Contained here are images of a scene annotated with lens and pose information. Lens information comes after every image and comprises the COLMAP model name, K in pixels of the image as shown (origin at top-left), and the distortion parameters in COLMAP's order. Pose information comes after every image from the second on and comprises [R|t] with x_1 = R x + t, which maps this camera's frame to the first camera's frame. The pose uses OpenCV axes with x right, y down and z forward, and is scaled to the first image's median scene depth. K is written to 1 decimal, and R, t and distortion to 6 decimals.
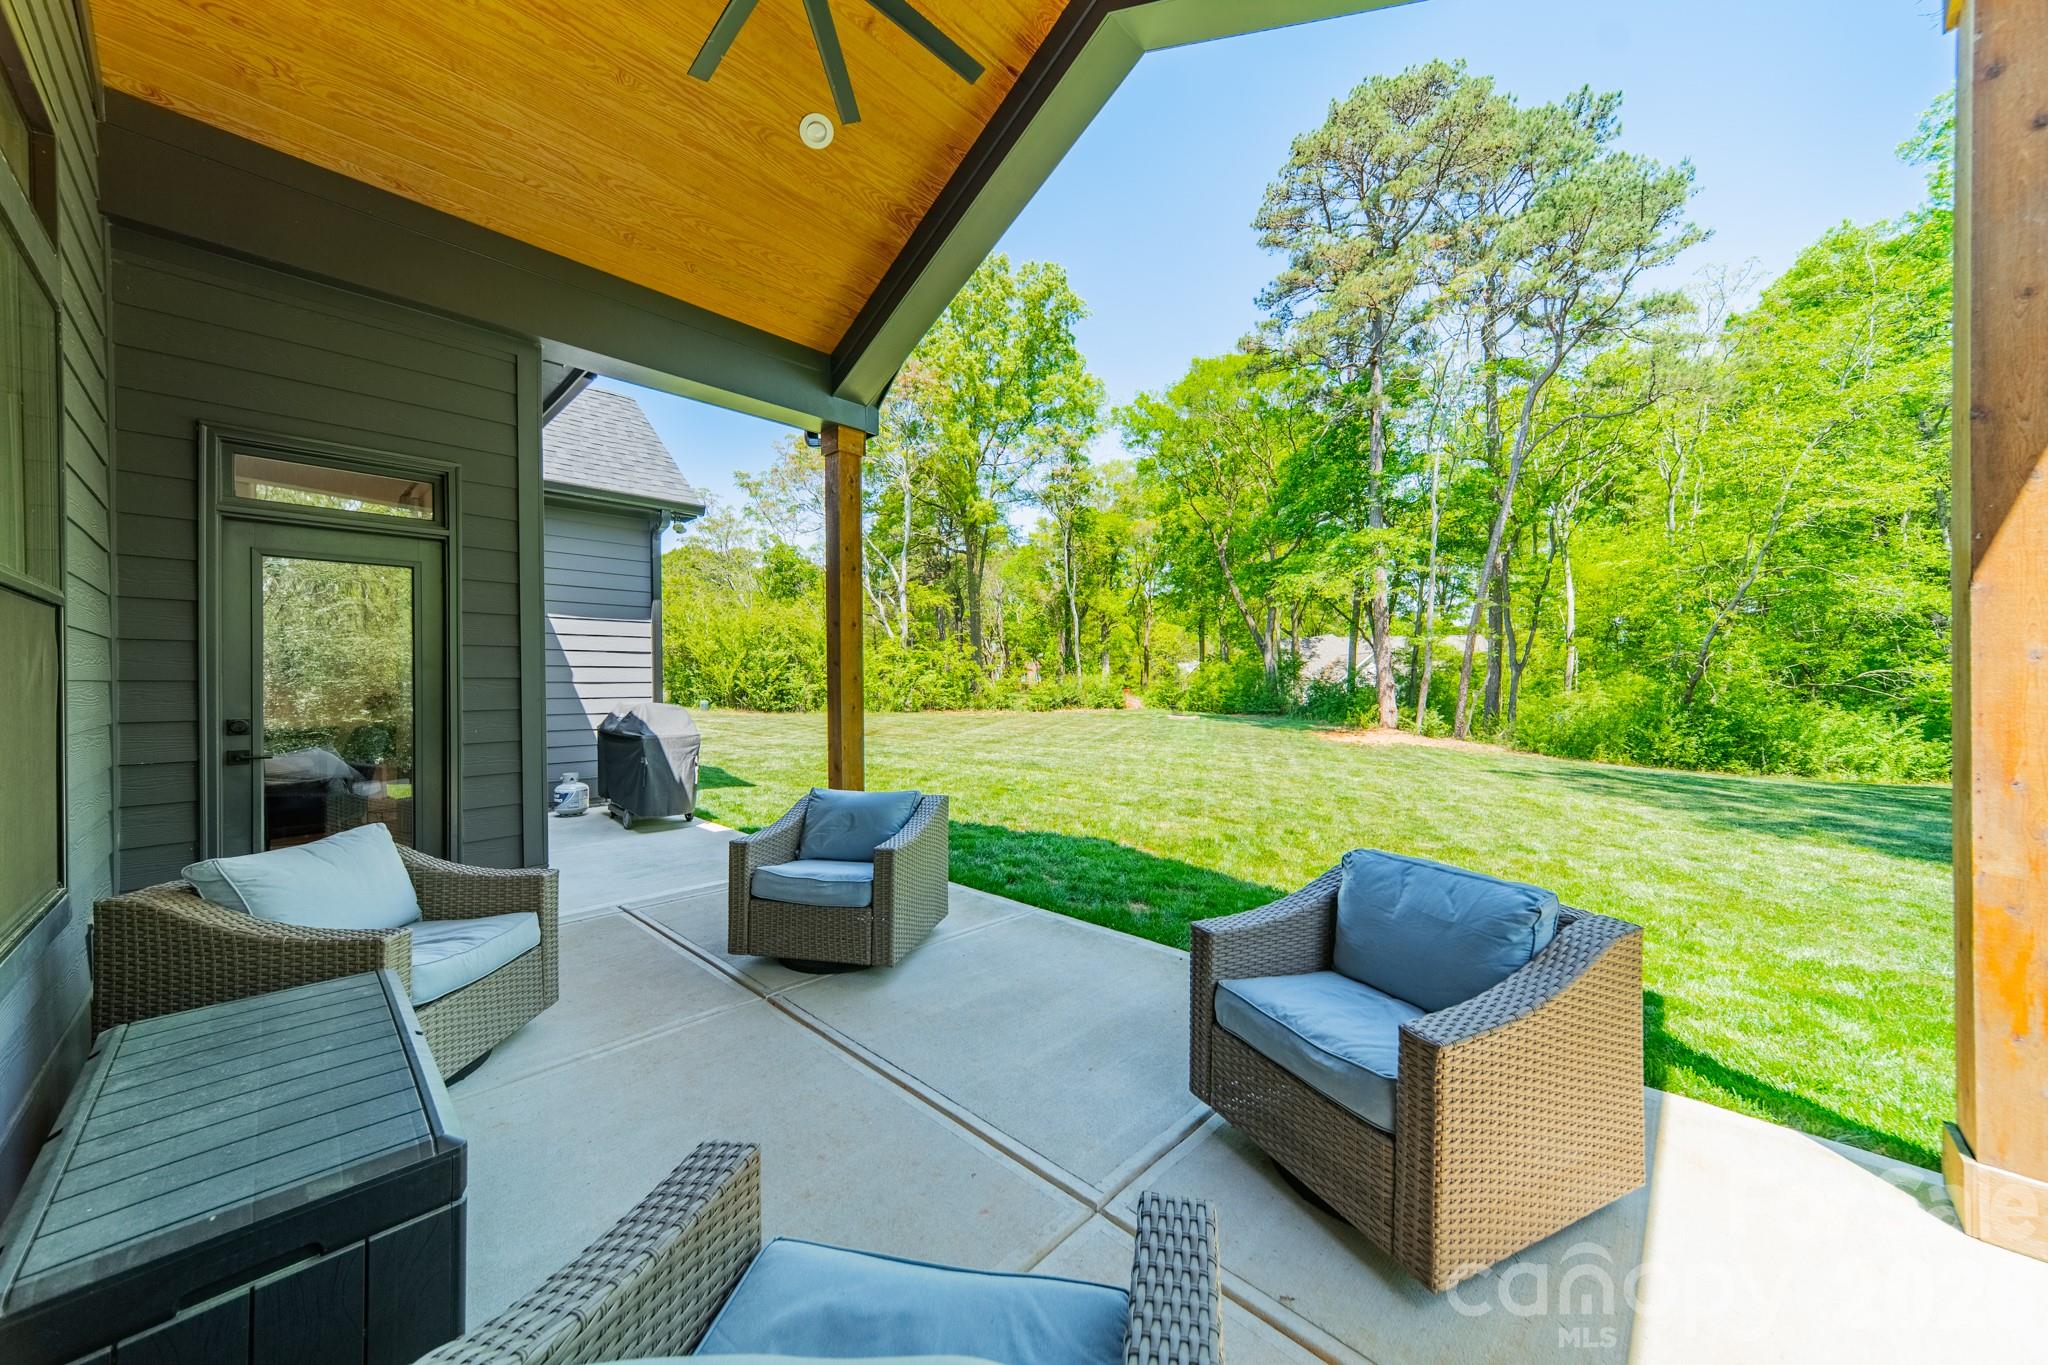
lens RADIAL K [[719.9, 0, 1031.3], [0, 719.9, 682.6], [0, 0, 1]] dist [0.000116, 0.000024]
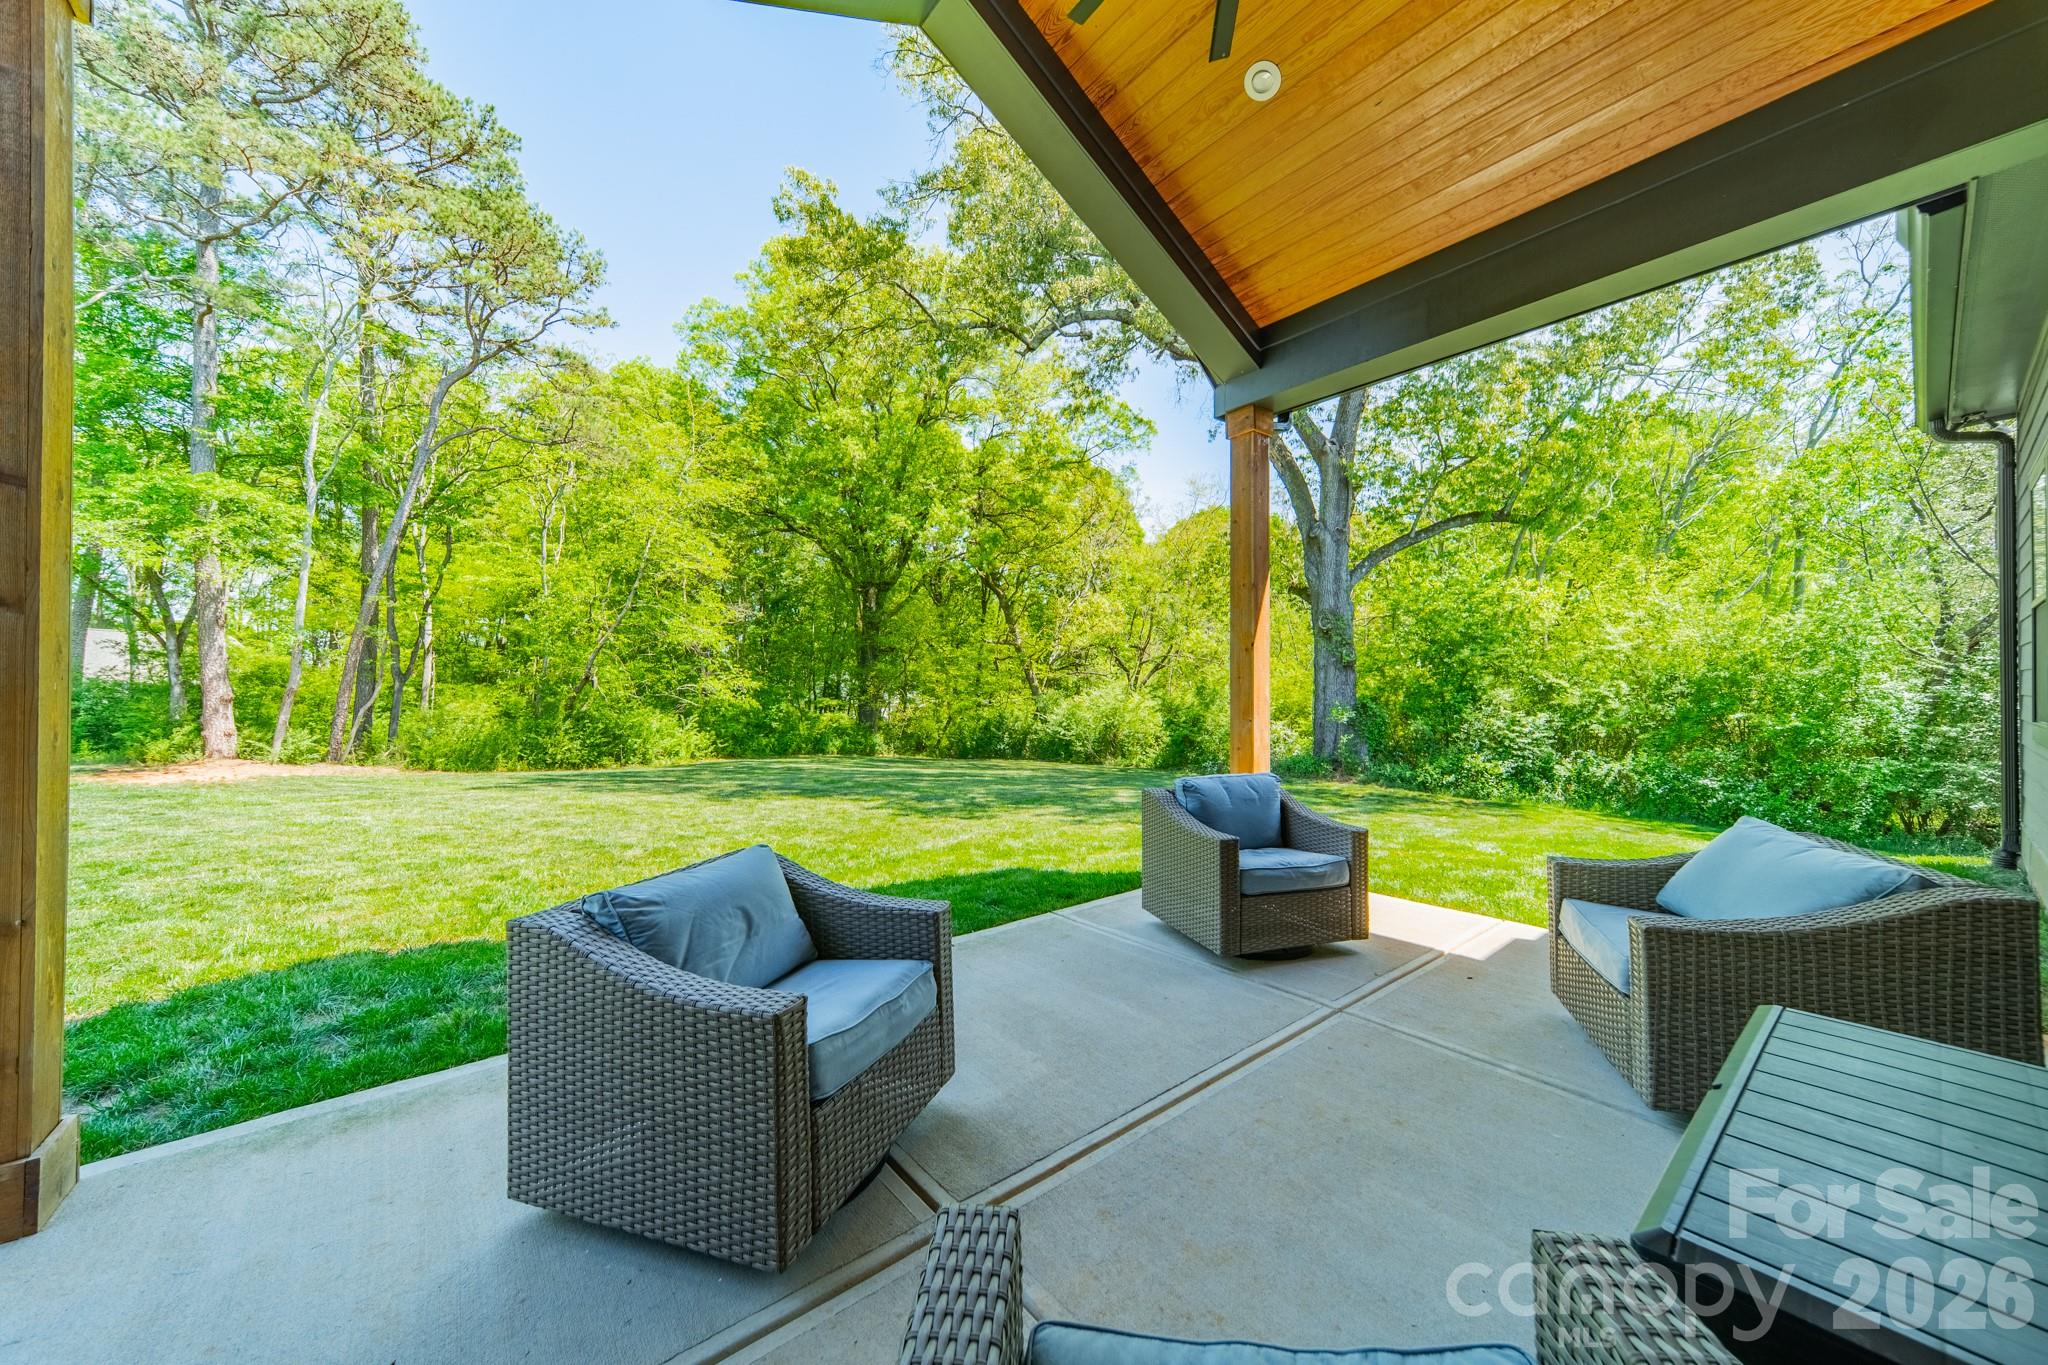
lens RADIAL K [[719.9, 0, 1031.3], [0, 719.9, 682.6], [0, 0, 1]] dist [0.000116, 0.000024]
pose [[0.129842, 0.013144, 0.991448, -0.136796], [0.005072, 0.999890, -0.013920, 0.002430], [-0.991522, 0.006836, 0.129761, 0.126527]]
